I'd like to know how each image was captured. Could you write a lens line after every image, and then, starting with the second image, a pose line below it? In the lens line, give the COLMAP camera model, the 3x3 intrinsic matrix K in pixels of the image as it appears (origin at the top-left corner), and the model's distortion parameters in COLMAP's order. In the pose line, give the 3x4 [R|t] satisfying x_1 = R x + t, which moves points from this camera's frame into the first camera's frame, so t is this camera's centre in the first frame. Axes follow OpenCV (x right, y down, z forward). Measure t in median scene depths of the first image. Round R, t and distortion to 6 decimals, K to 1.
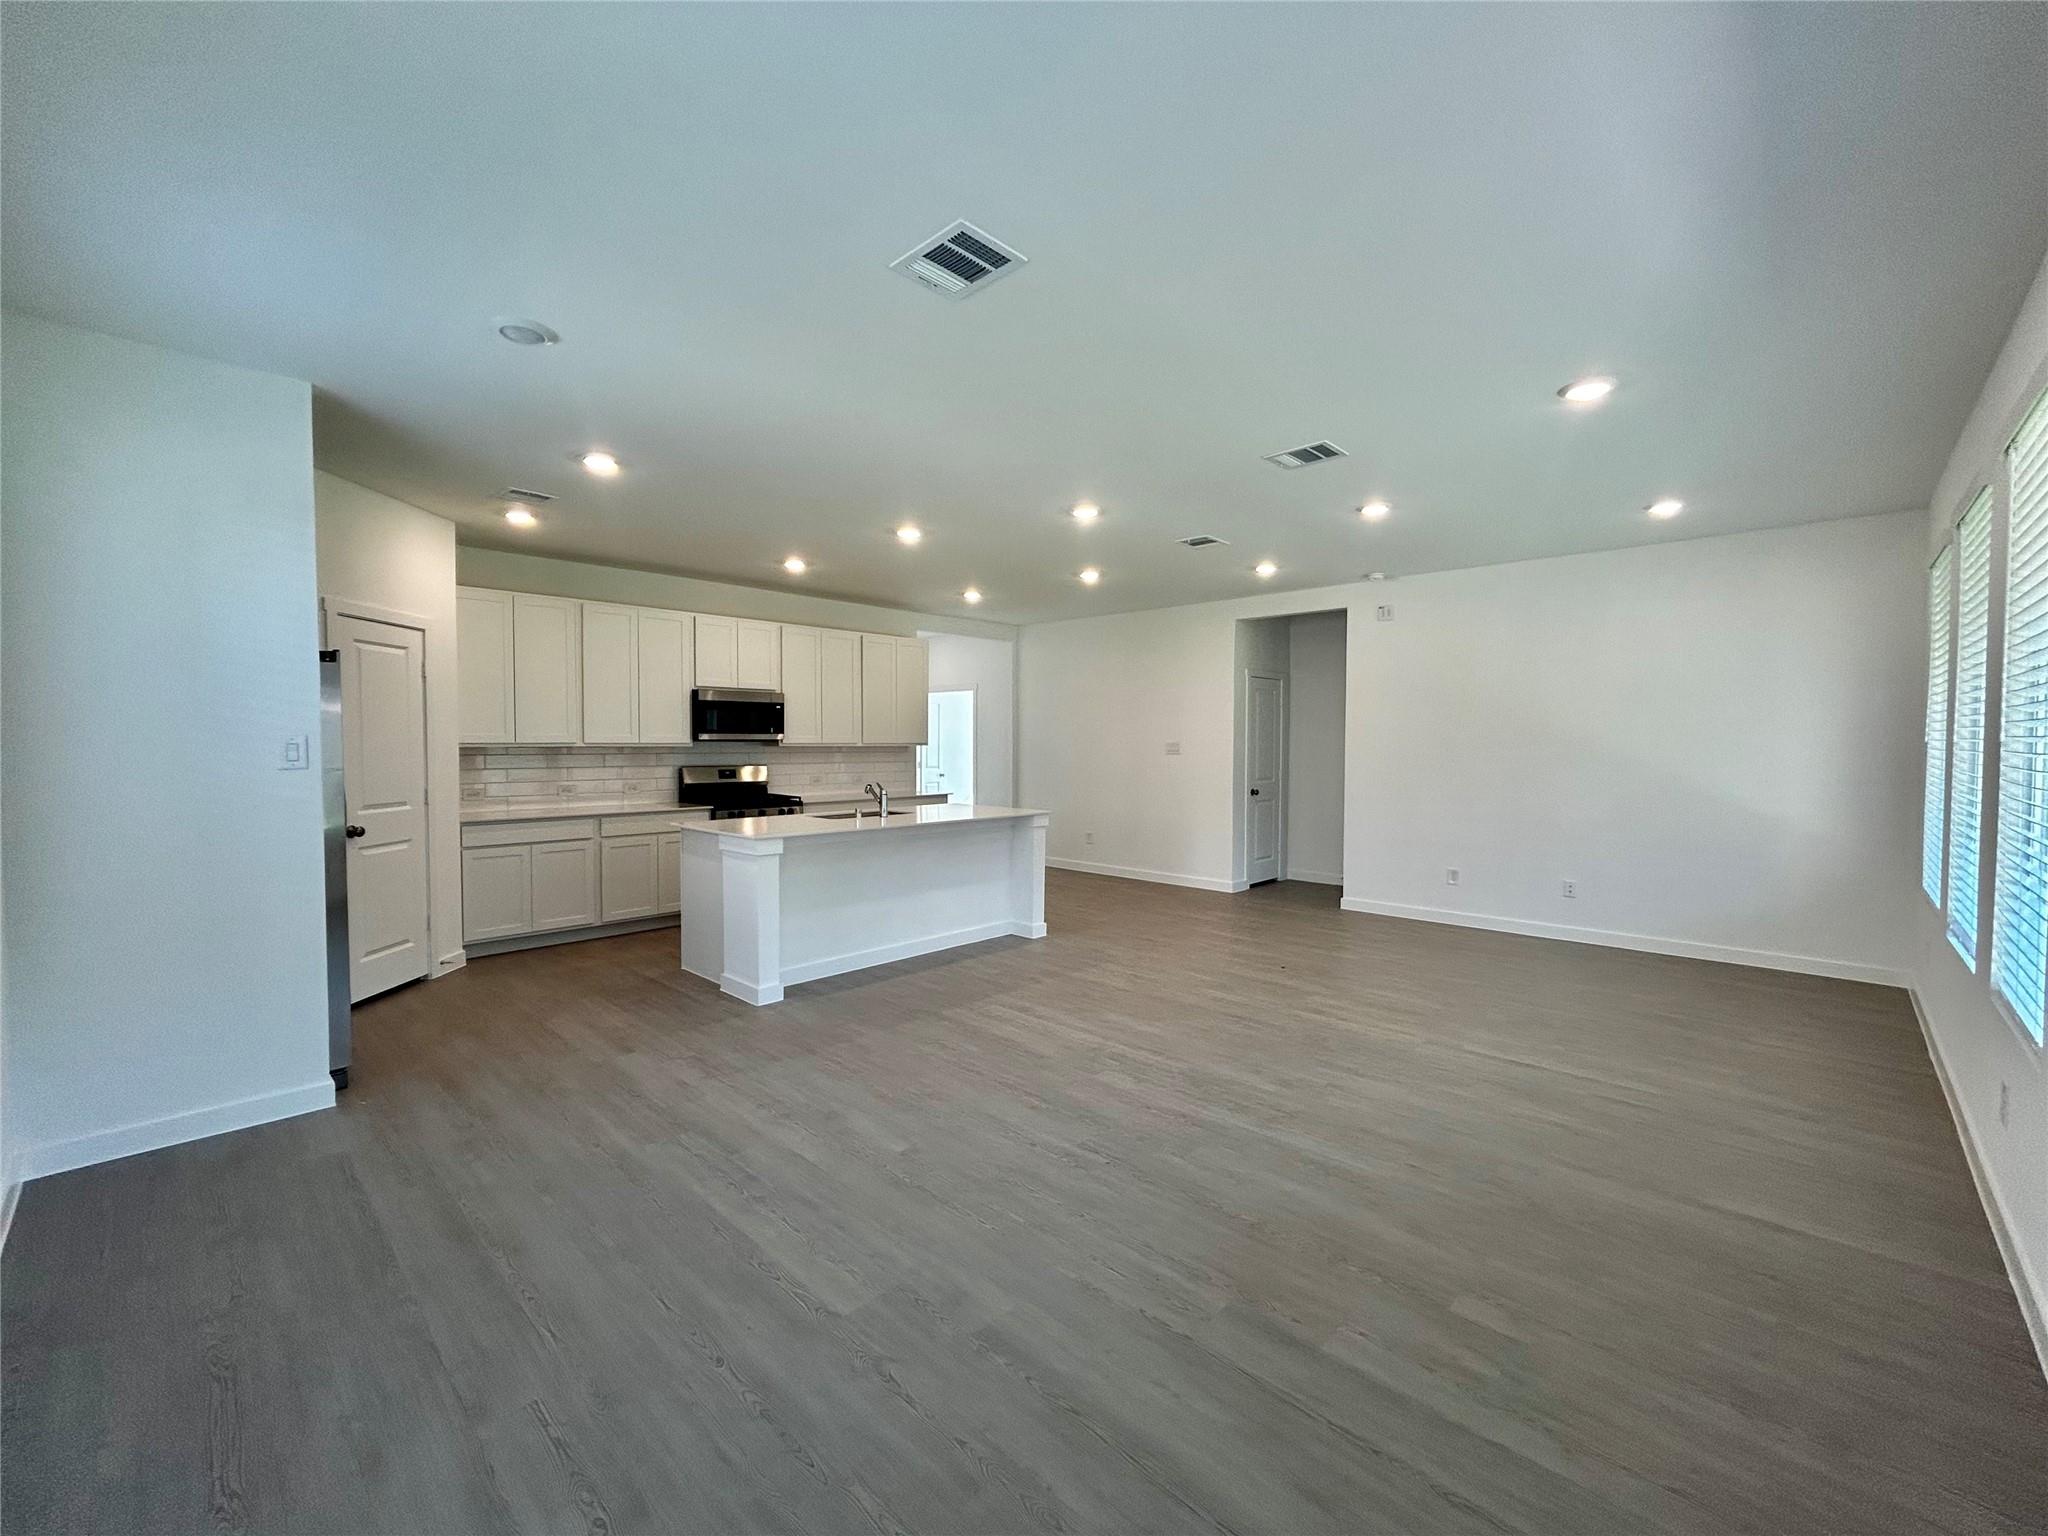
lens RADIAL K [[830.9, 0, 1021.6], [0, 830.9, 762.6], [0, 0, 1]] dist [0.002820, 0.001275]
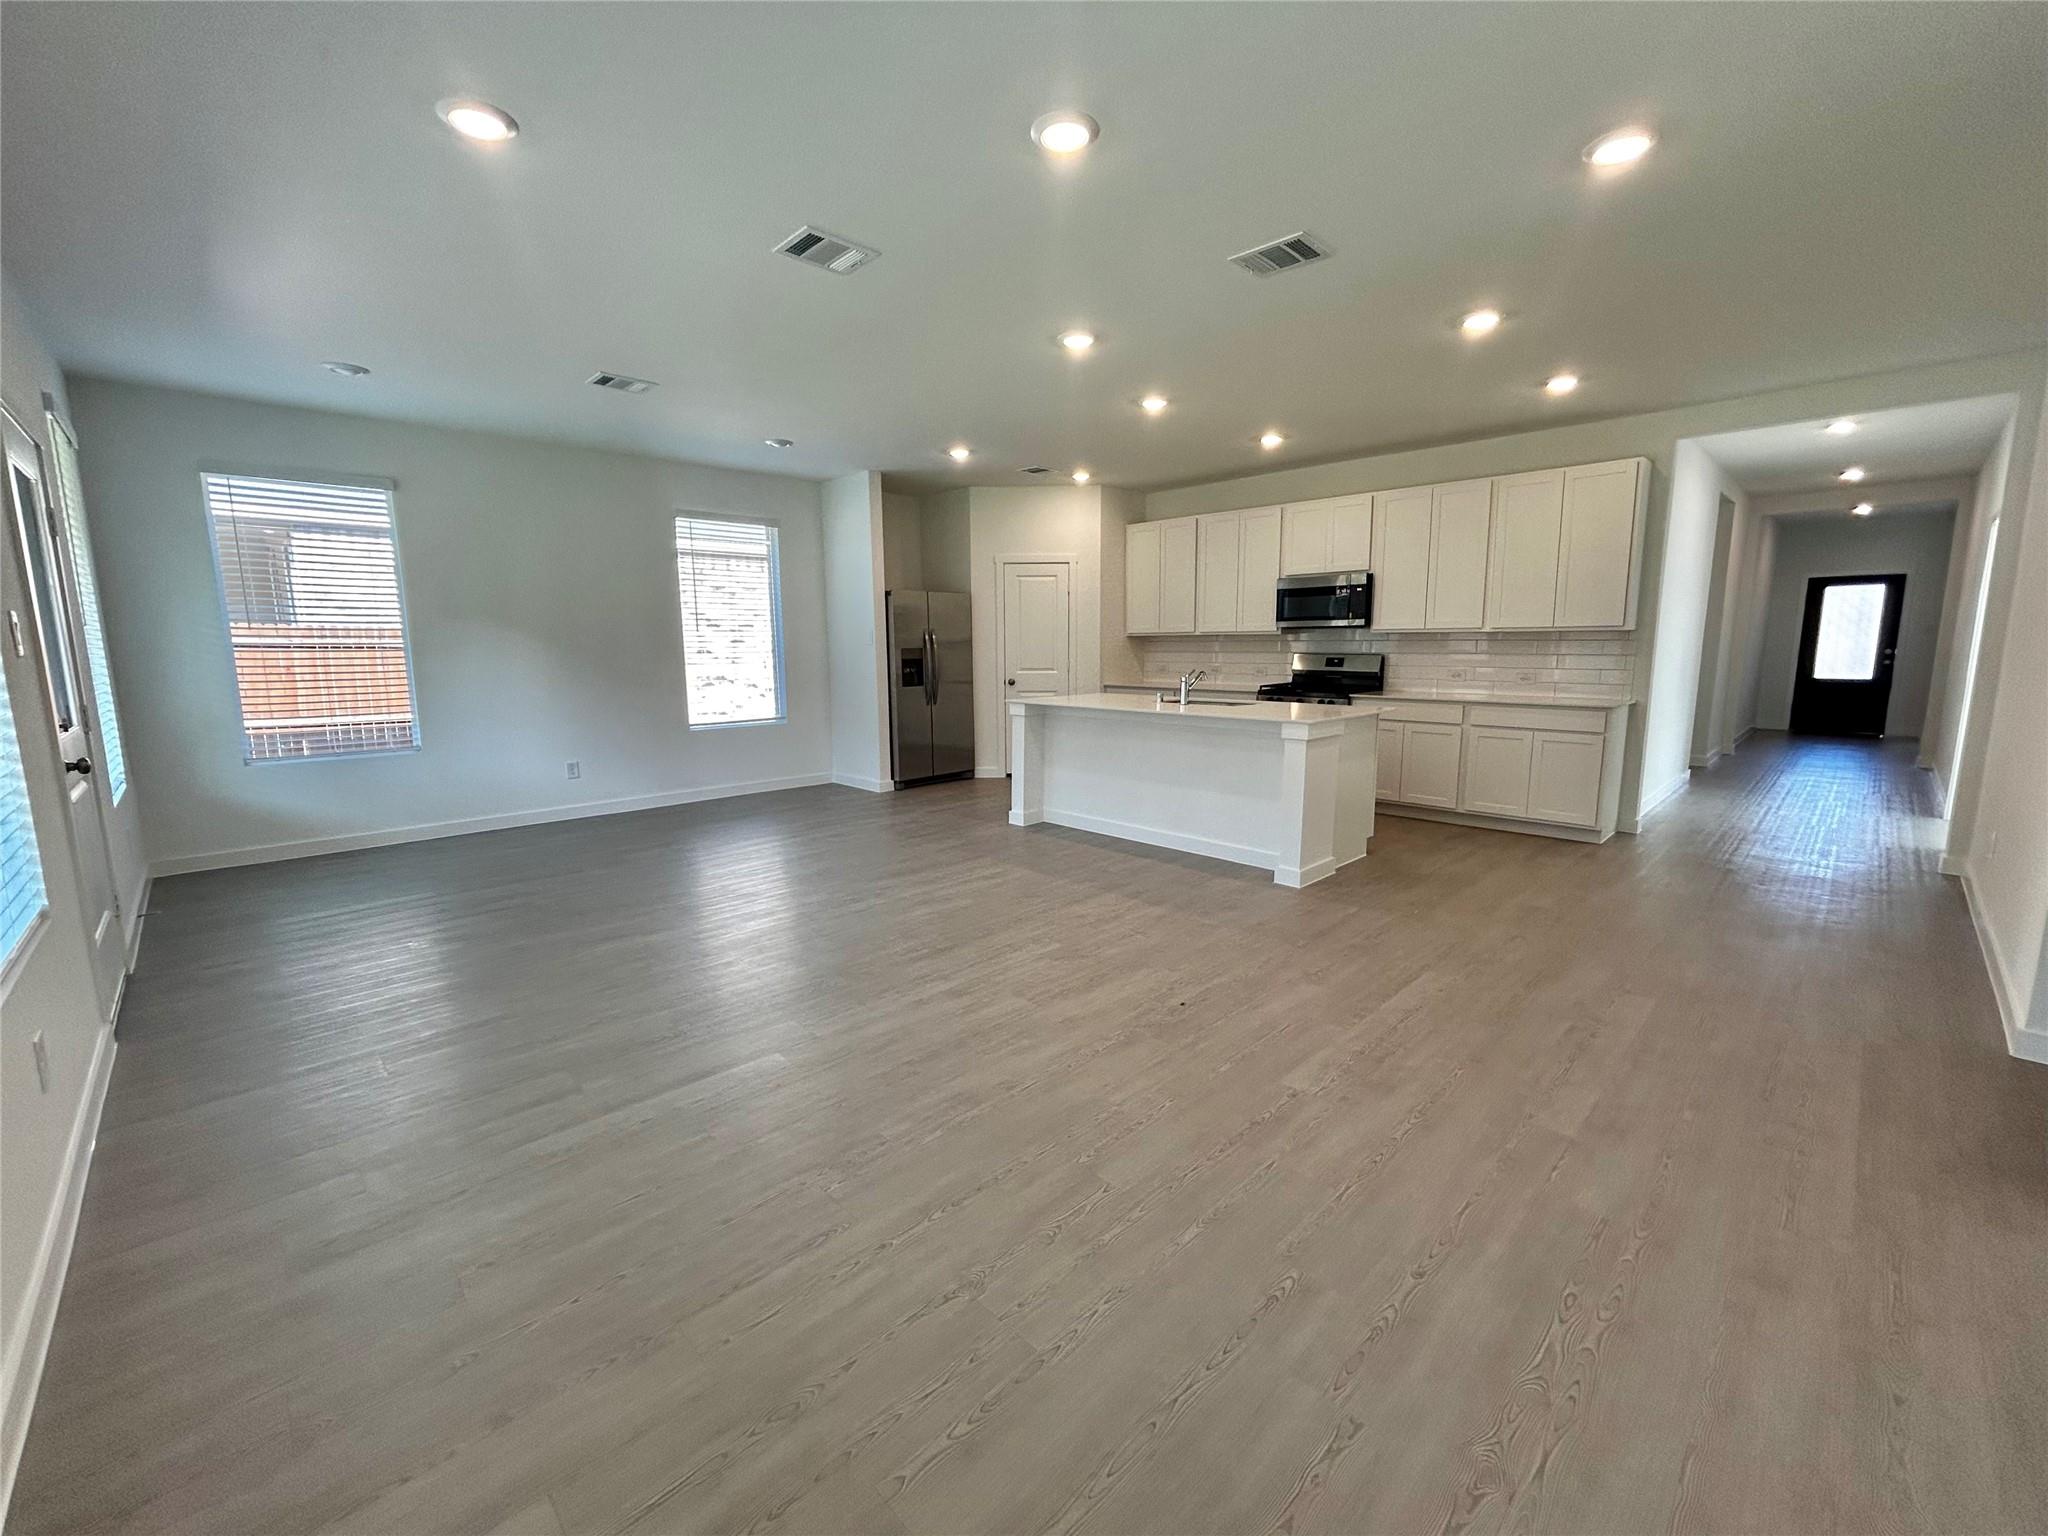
lens RADIAL K [[830.9, 0, 1027.5], [0, 830.9, 755.7], [0, 0, 1]] dist [0.002820, 0.001275]
pose [[-0.027112, 0.138170, -0.990037, 1.006383], [-0.016297, 0.990209, 0.138640, -0.009227], [0.999500, 0.019893, -0.024595, 1.031601]]
